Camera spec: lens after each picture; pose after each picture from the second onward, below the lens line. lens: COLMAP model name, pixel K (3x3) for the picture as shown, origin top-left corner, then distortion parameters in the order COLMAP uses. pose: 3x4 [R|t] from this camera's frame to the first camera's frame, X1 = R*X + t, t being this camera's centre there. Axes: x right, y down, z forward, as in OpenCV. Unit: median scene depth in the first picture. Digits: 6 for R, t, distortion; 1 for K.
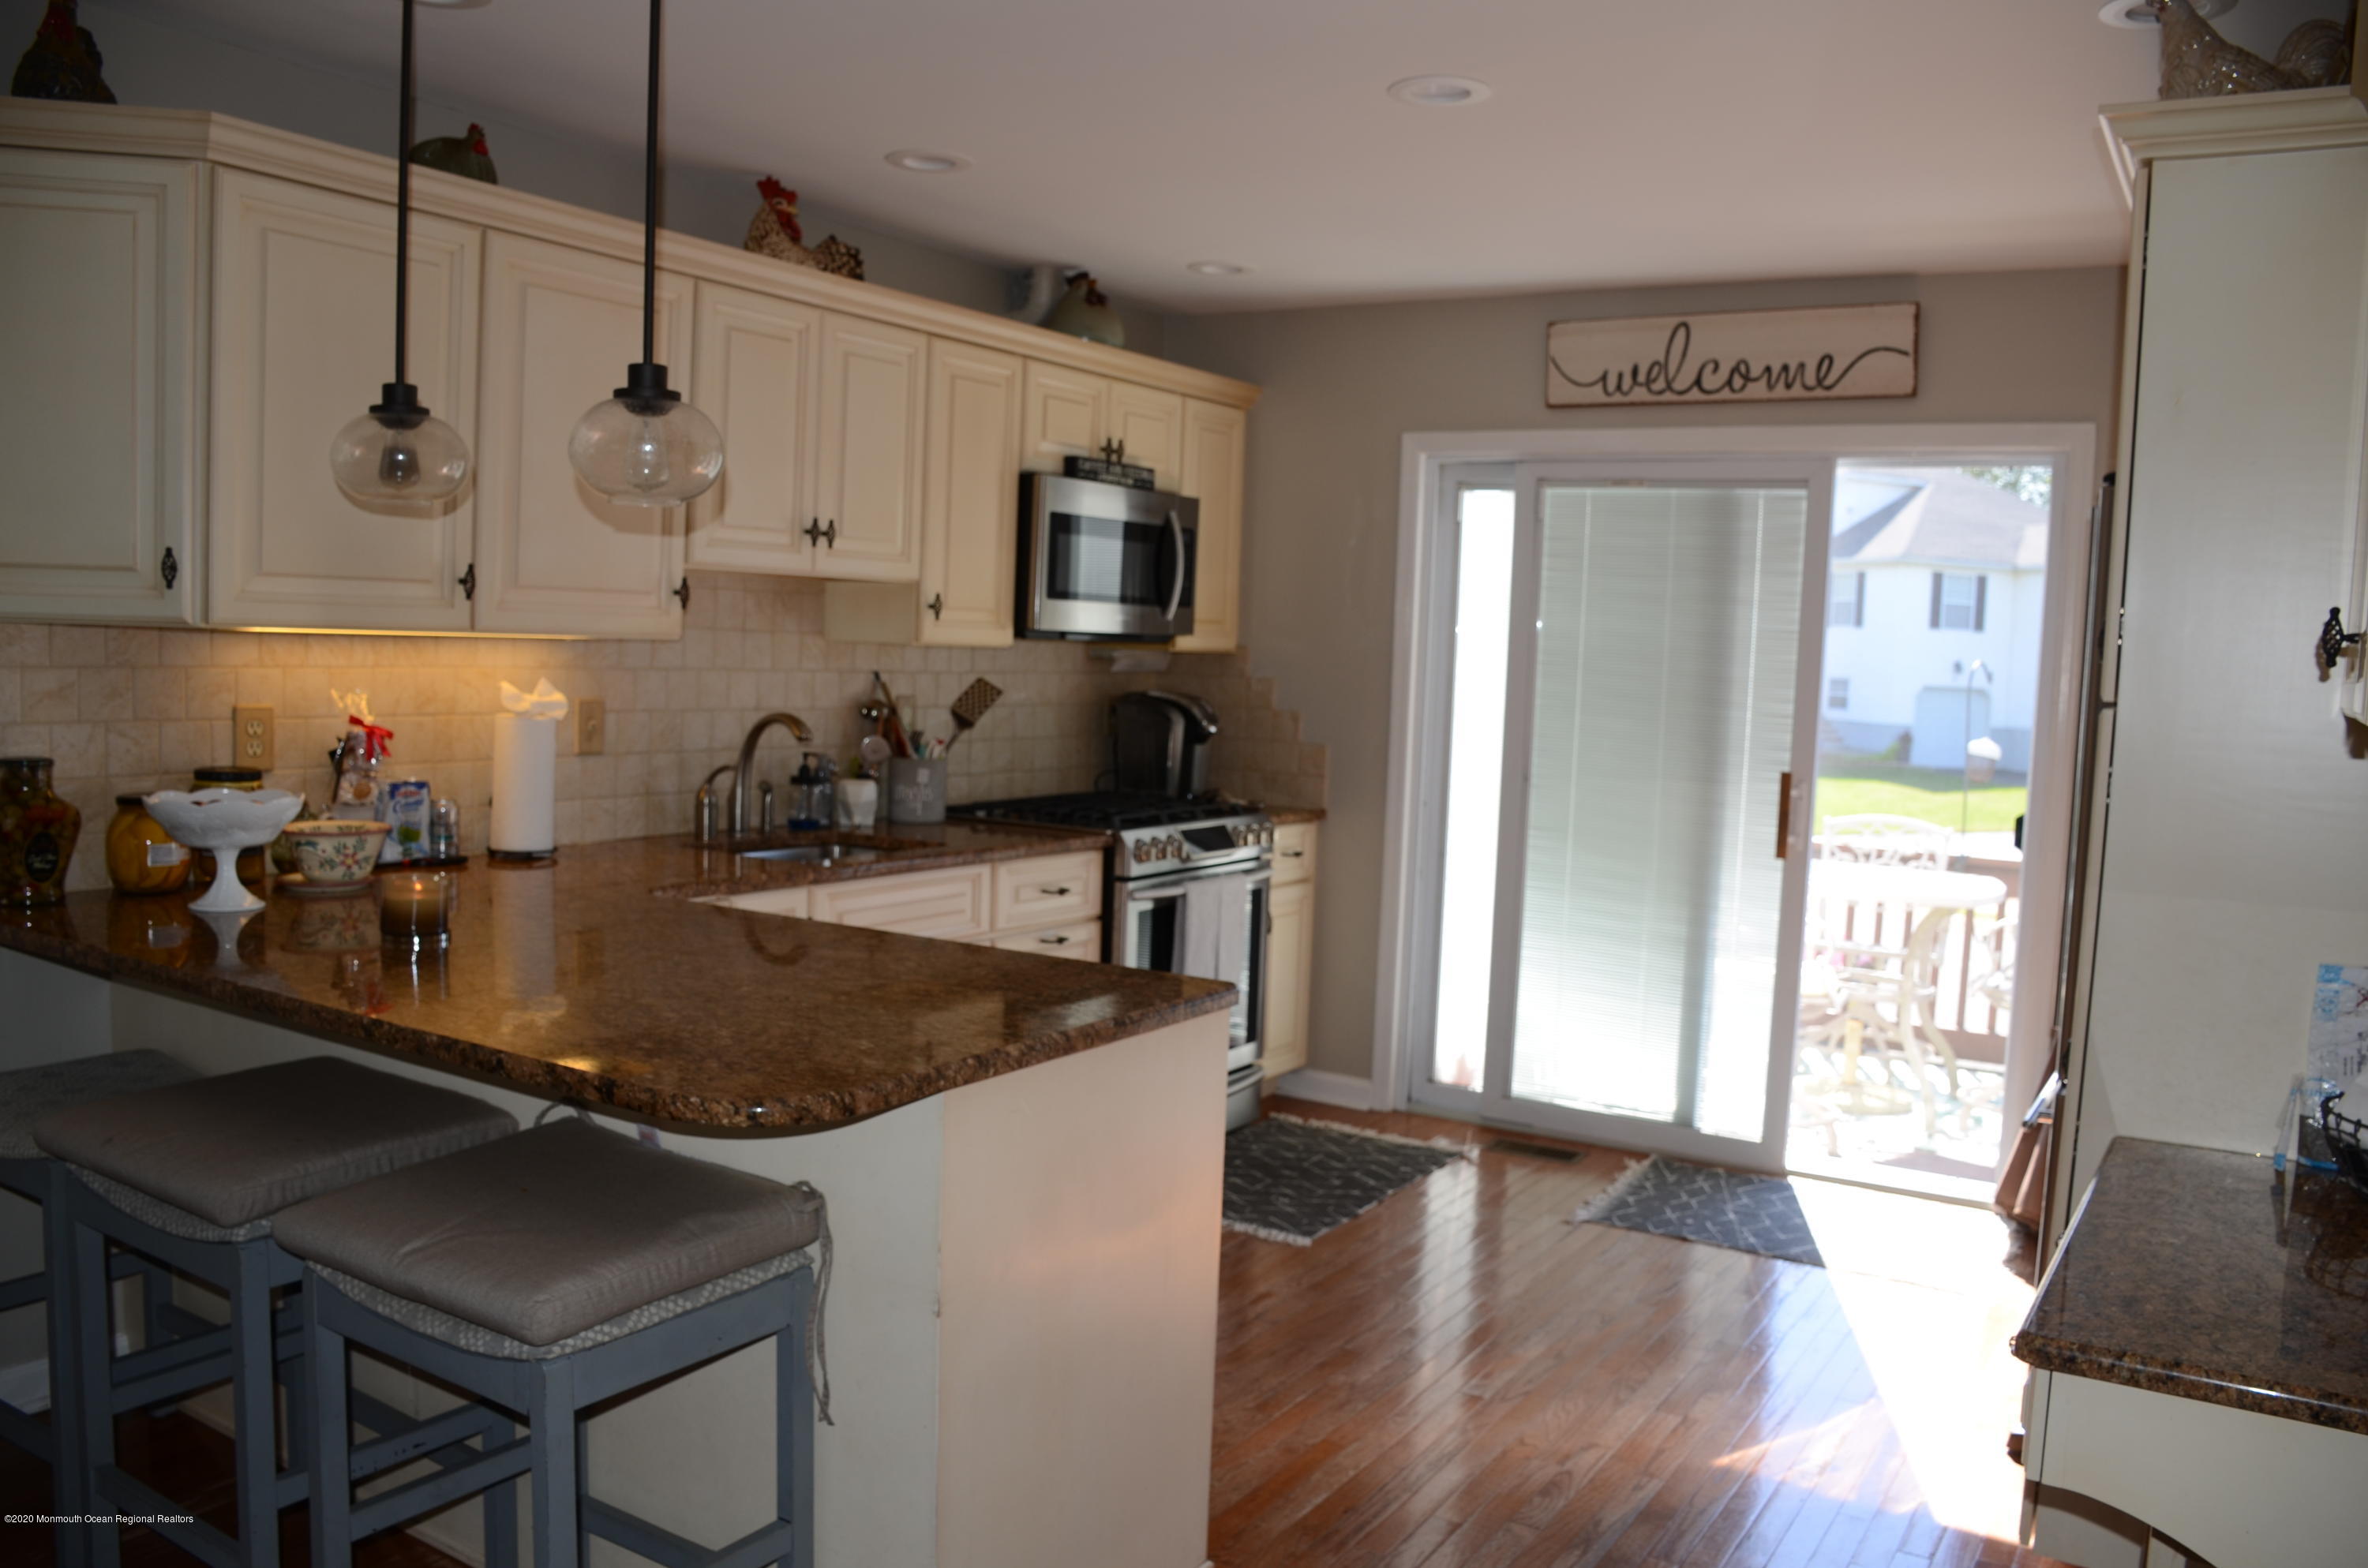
lens RADIAL K [[1836.2, 0, 1183.9], [0, 1836.2, 803.5], [0, 0, 1]] dist [-0.153730, 0.109873]
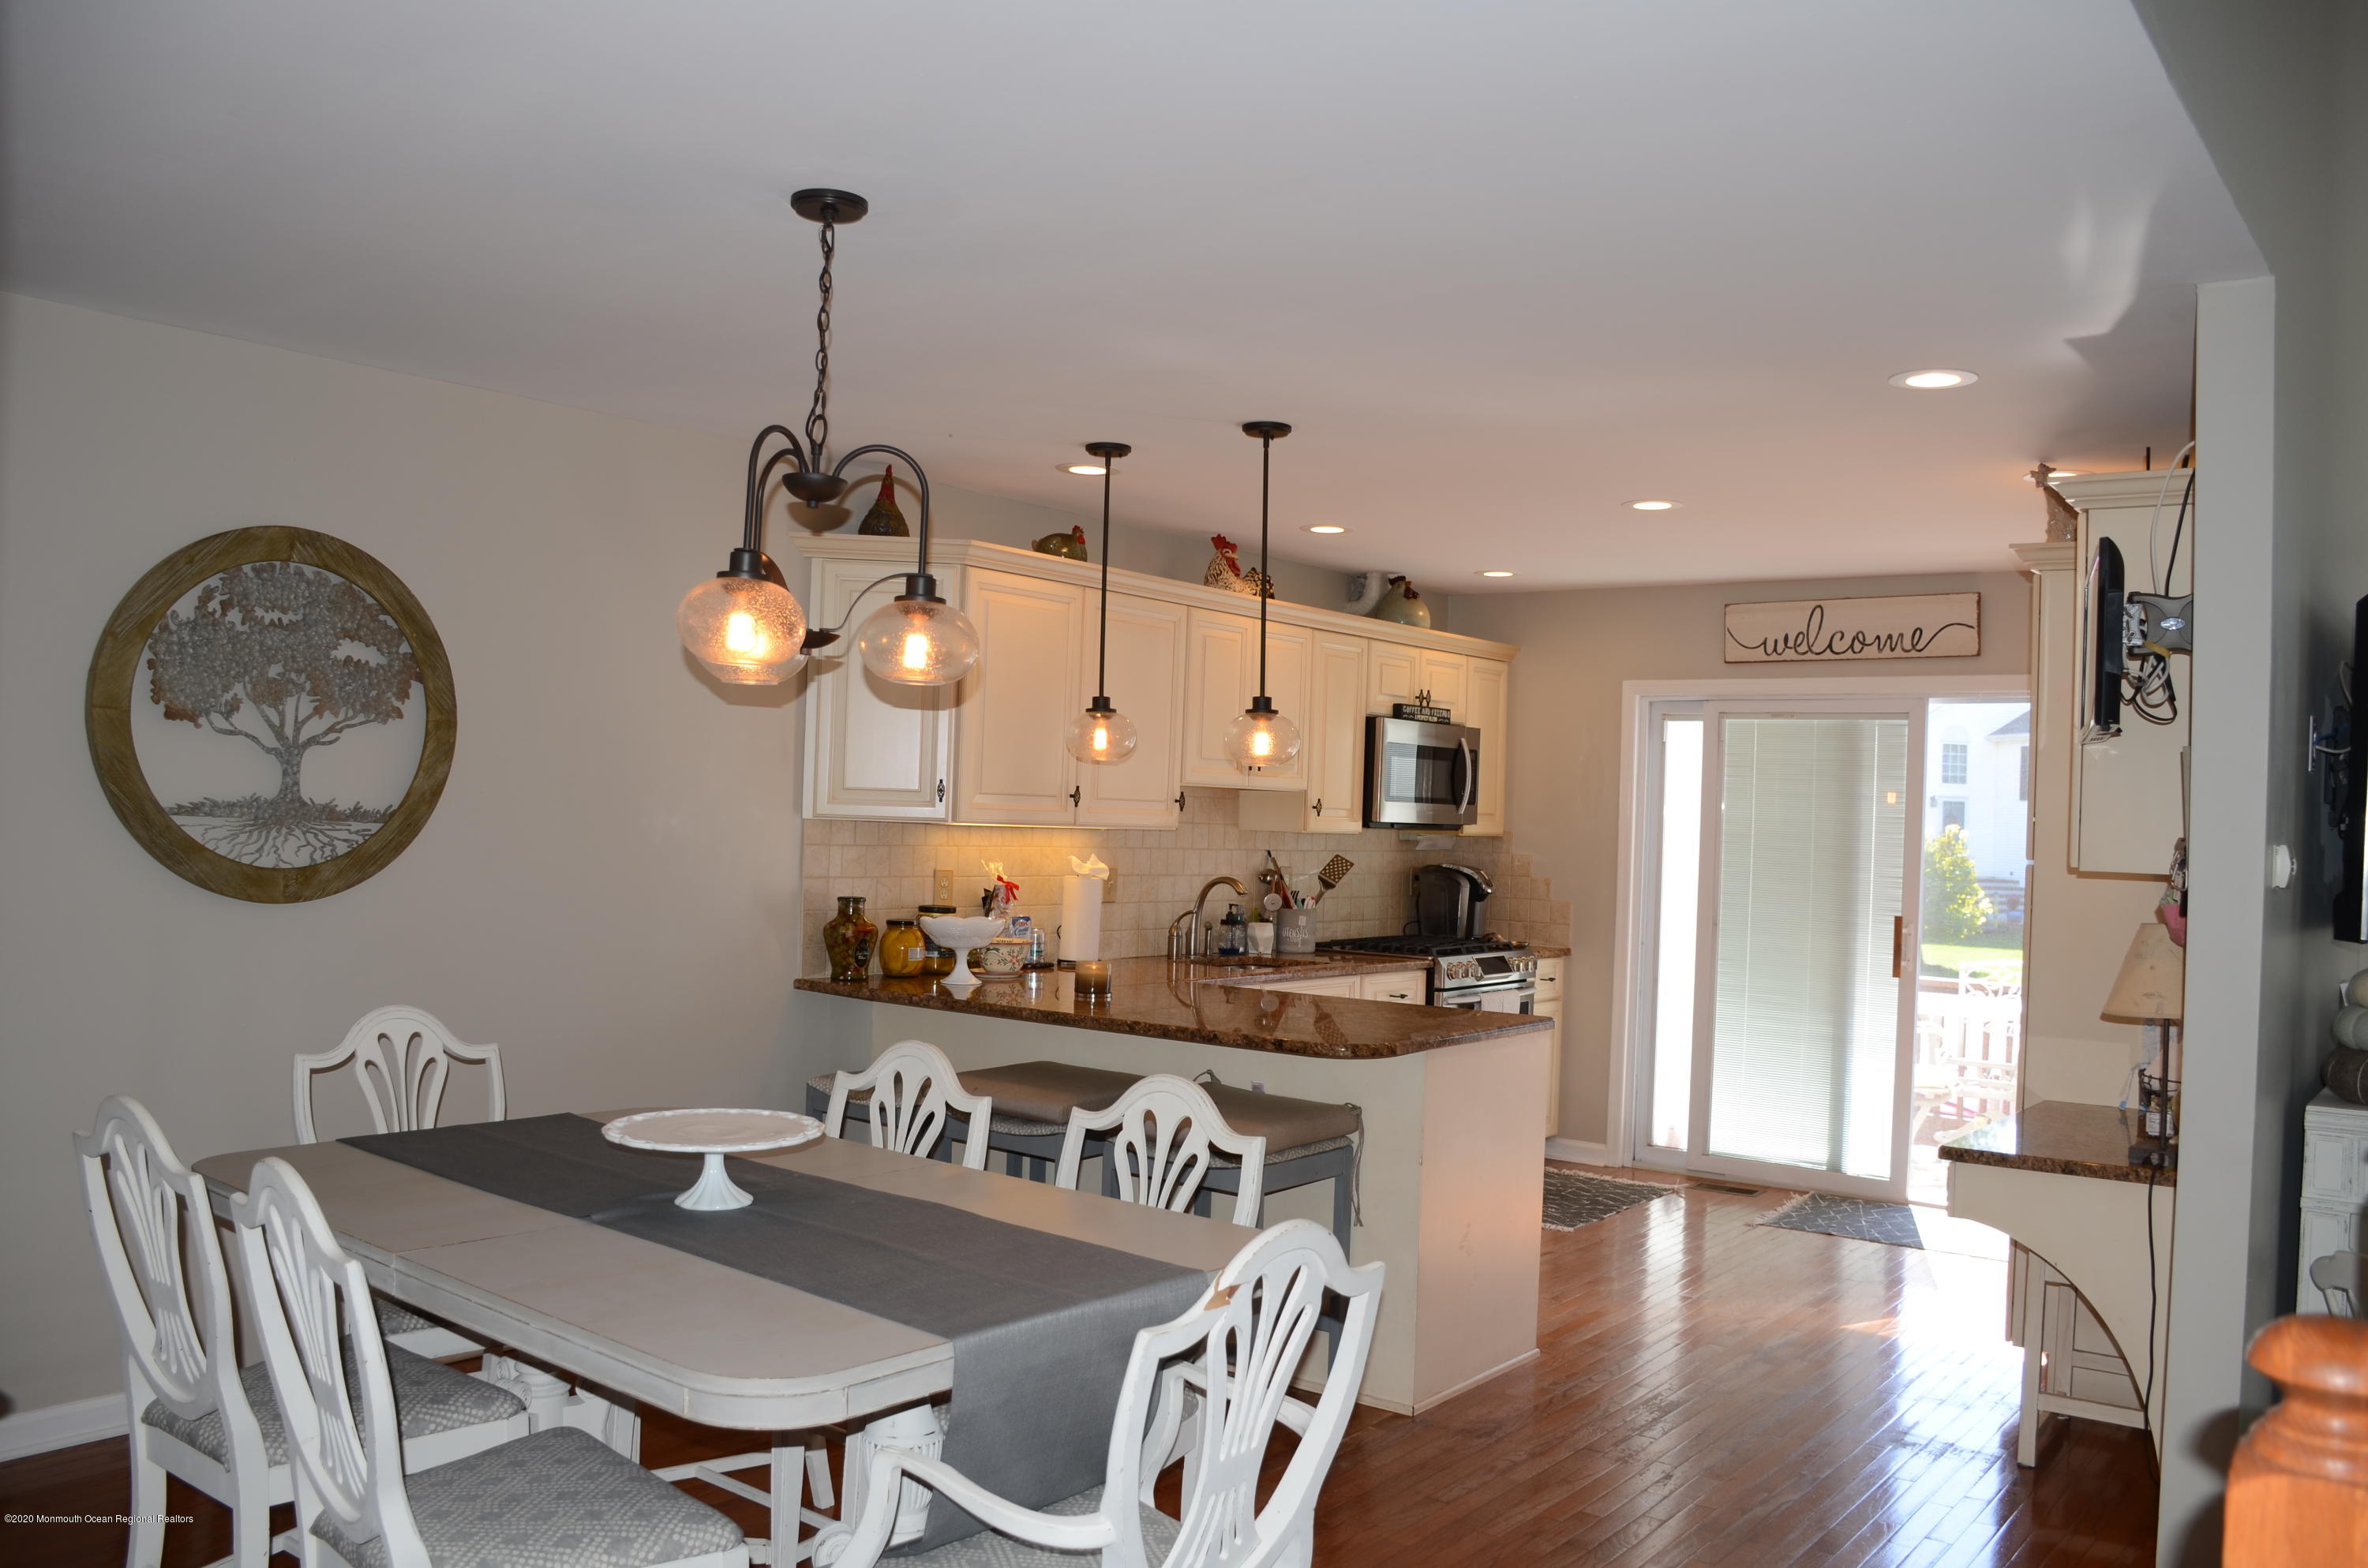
lens RADIAL K [[1836.2, 0, 1183.9], [0, 1836.2, 803.5], [0, 0, 1]] dist [-0.153730, 0.109873]
pose [[0.994573, -0.005982, -0.103869, -0.083391], [-0.004225, 0.995199, -0.097776, 0.036057], [0.103955, 0.097684, 0.989773, -0.487655]]
